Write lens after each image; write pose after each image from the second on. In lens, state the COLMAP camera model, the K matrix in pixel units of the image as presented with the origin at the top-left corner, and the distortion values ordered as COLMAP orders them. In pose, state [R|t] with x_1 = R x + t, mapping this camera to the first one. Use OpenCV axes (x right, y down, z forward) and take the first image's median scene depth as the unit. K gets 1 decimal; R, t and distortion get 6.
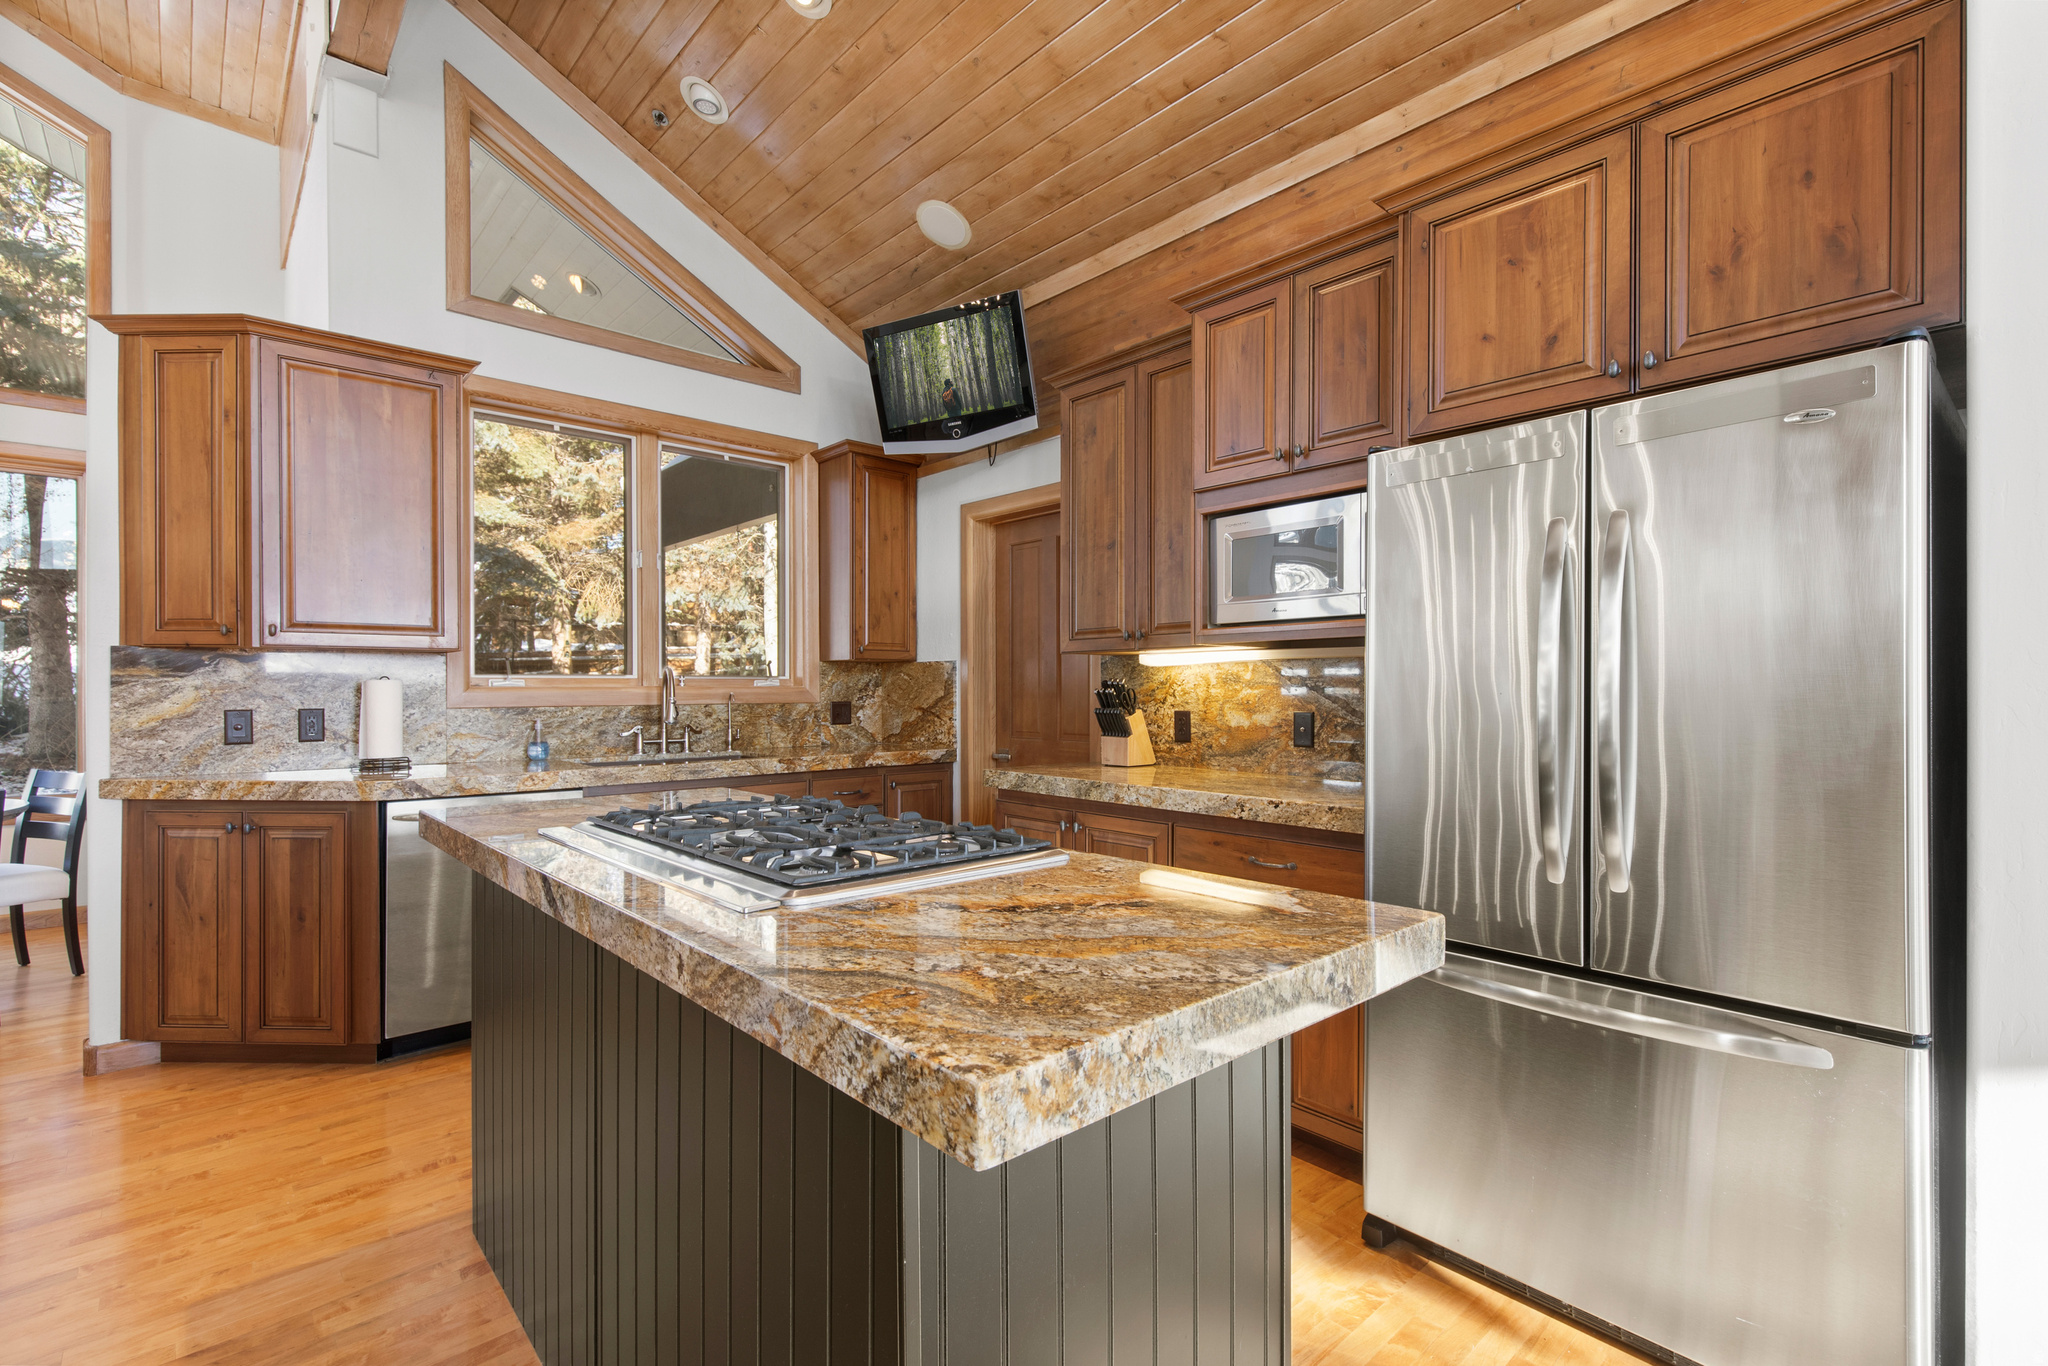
lens RADIAL K [[939.3, 0, 1029.9], [0, 939.3, 681.9], [0, 0, 1]] dist [0.011955, -0.000787]
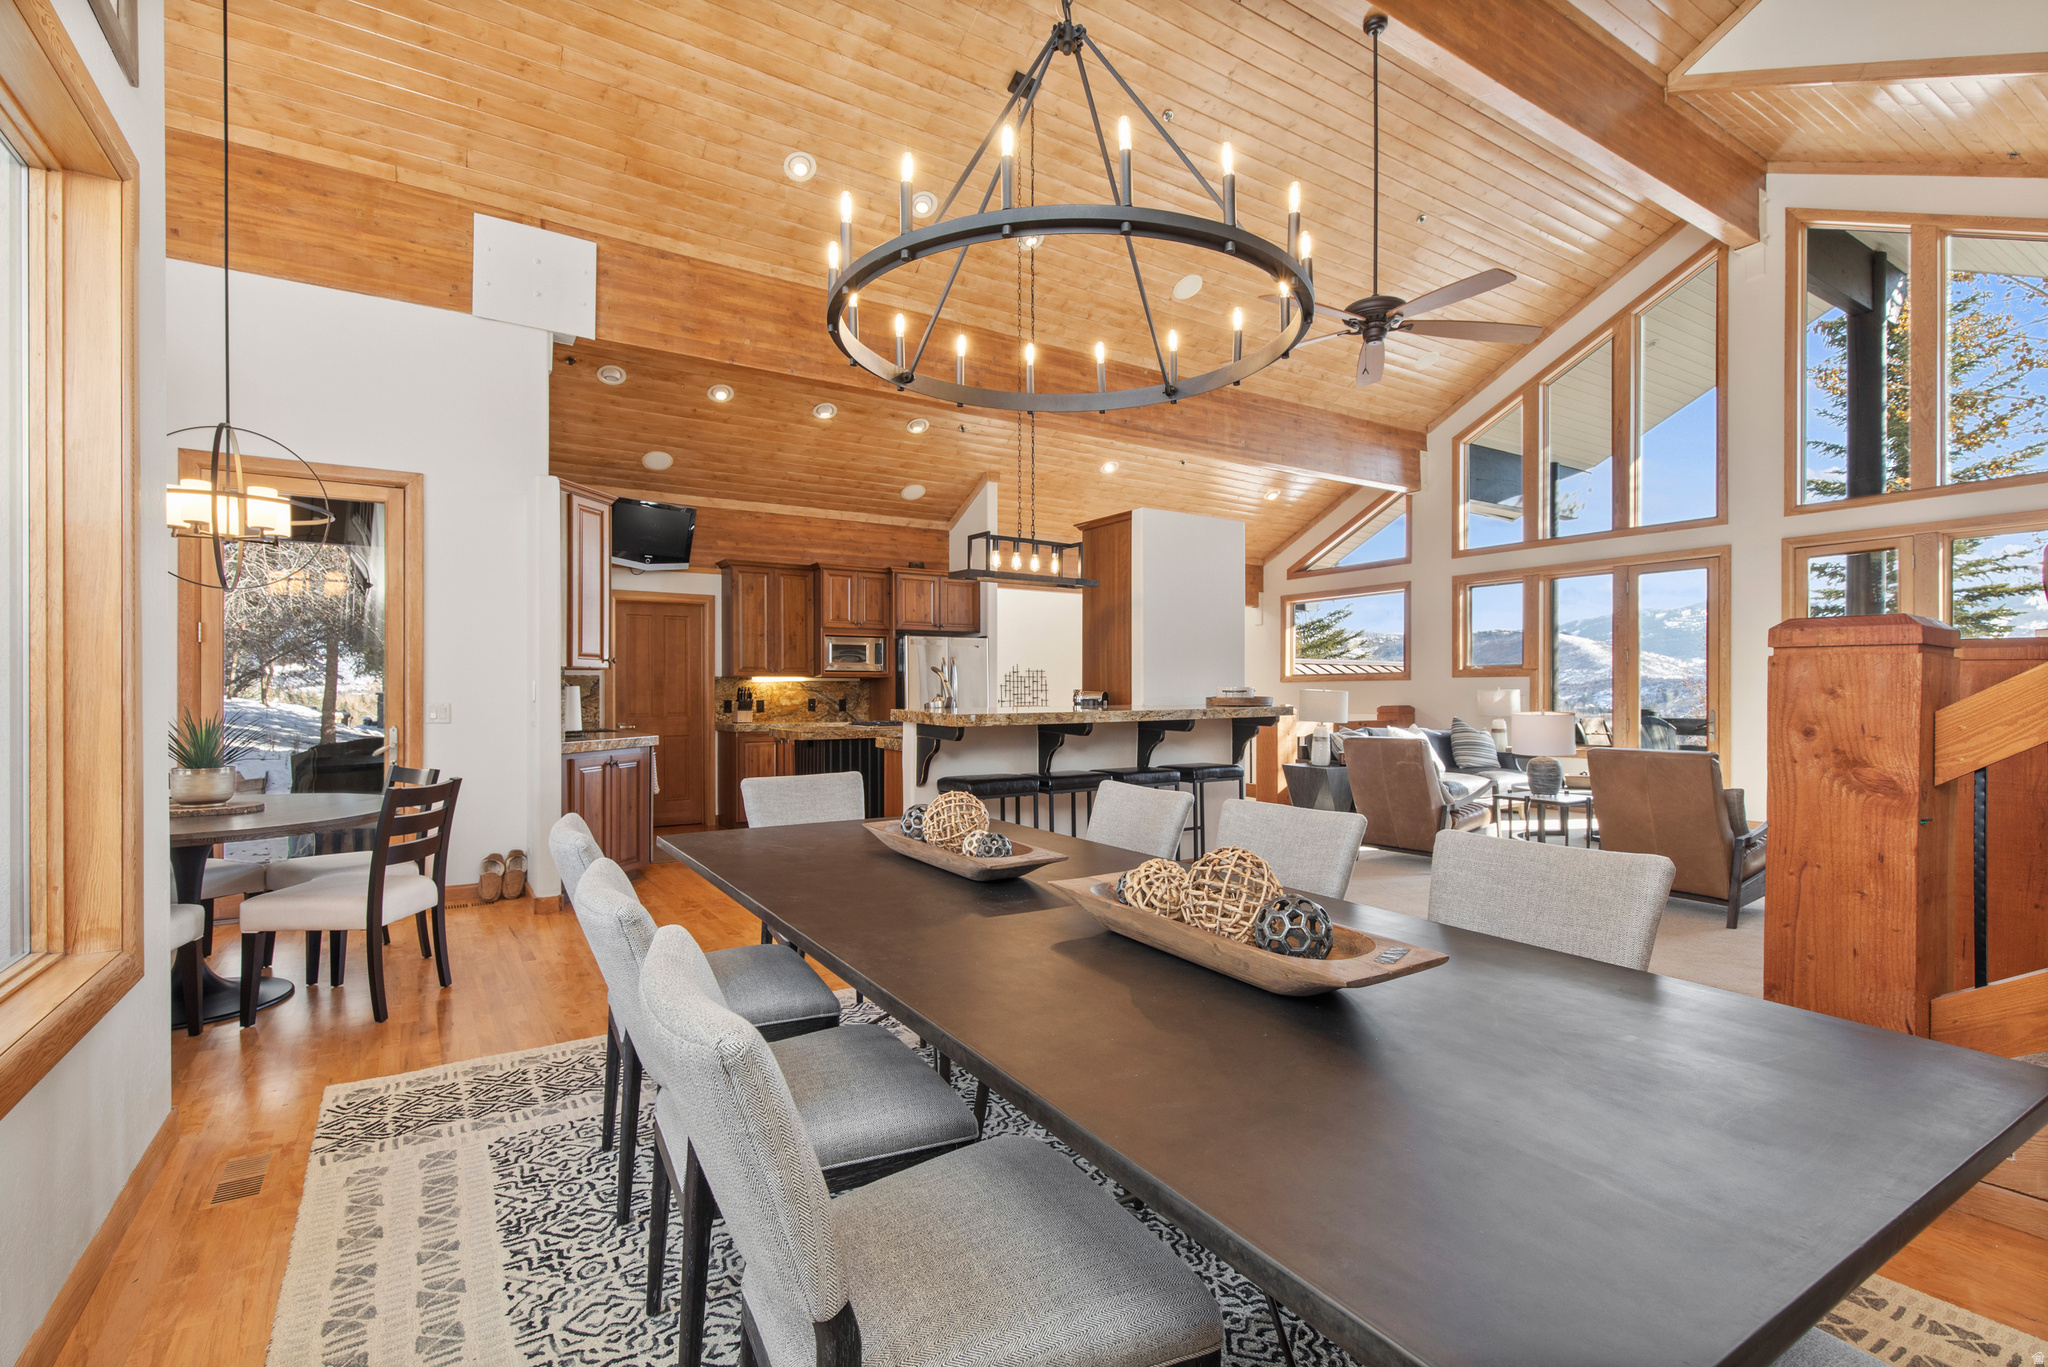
lens RADIAL K [[939.3, 0, 1034.0], [0, 939.3, 686.0], [0, 0, 1]] dist [0.011955, -0.000787]
pose [[0.160191, 0.005884, 0.987068, -2.344054], [-0.006678, 0.999966, -0.004877, 0.000828], [-0.987063, -0.005810, 0.160225, -0.146923]]
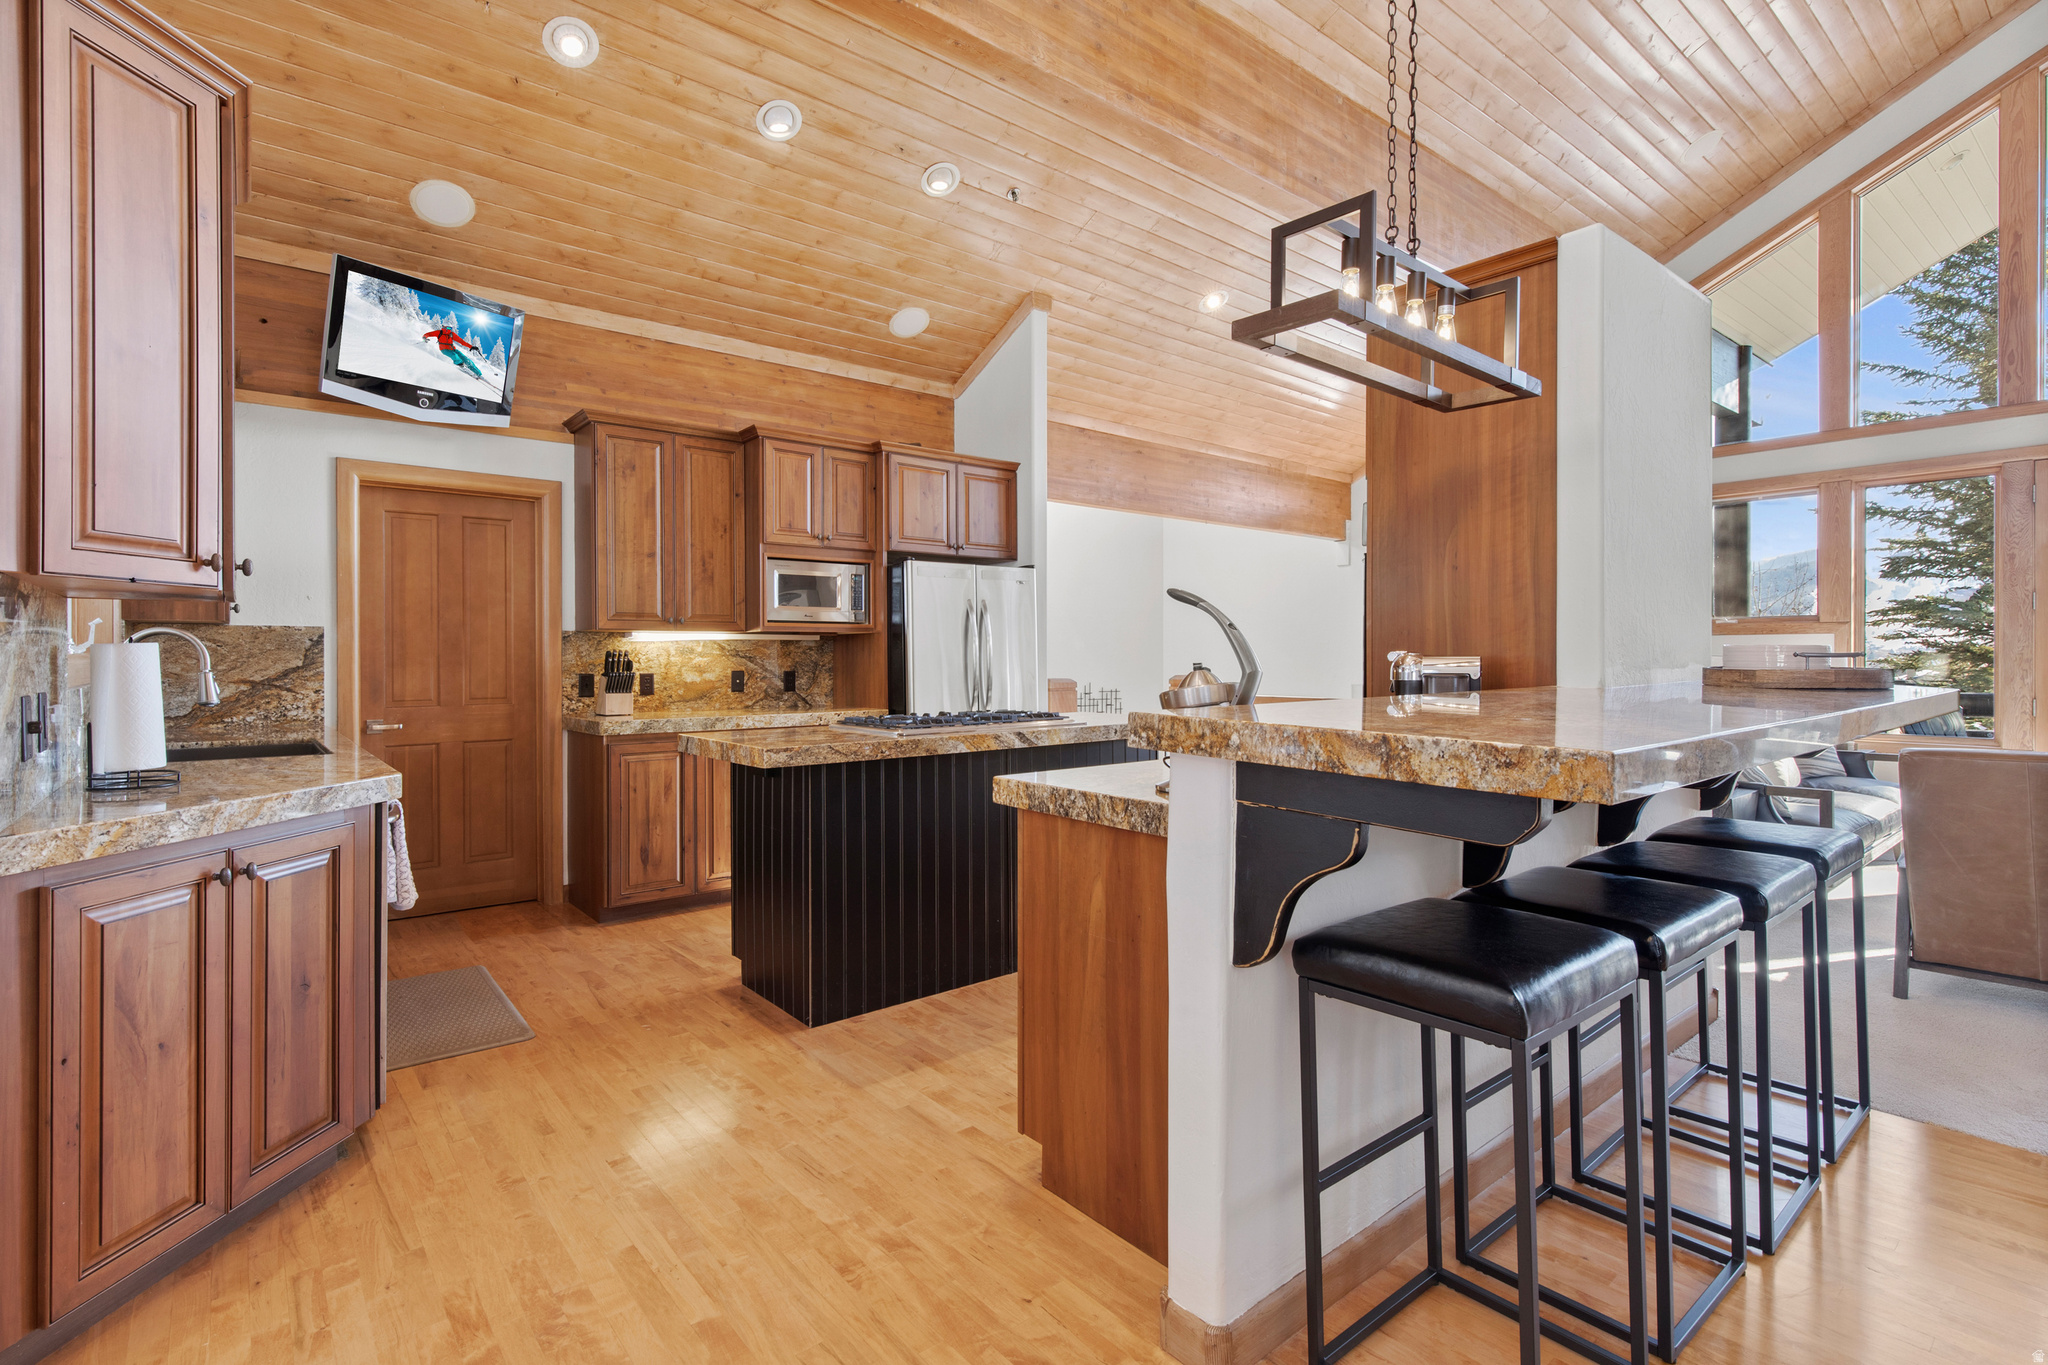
lens RADIAL K [[939.3, 0, 991.9], [0, 939.3, 654.2], [0, 0, 1]] dist [0.011955, -0.000787]
pose [[0.065353, 0.004071, 0.997854, -1.287281], [-0.005280, 0.999979, -0.003734, 0.005186], [-0.997848, -0.005024, 0.065373, 0.404134]]
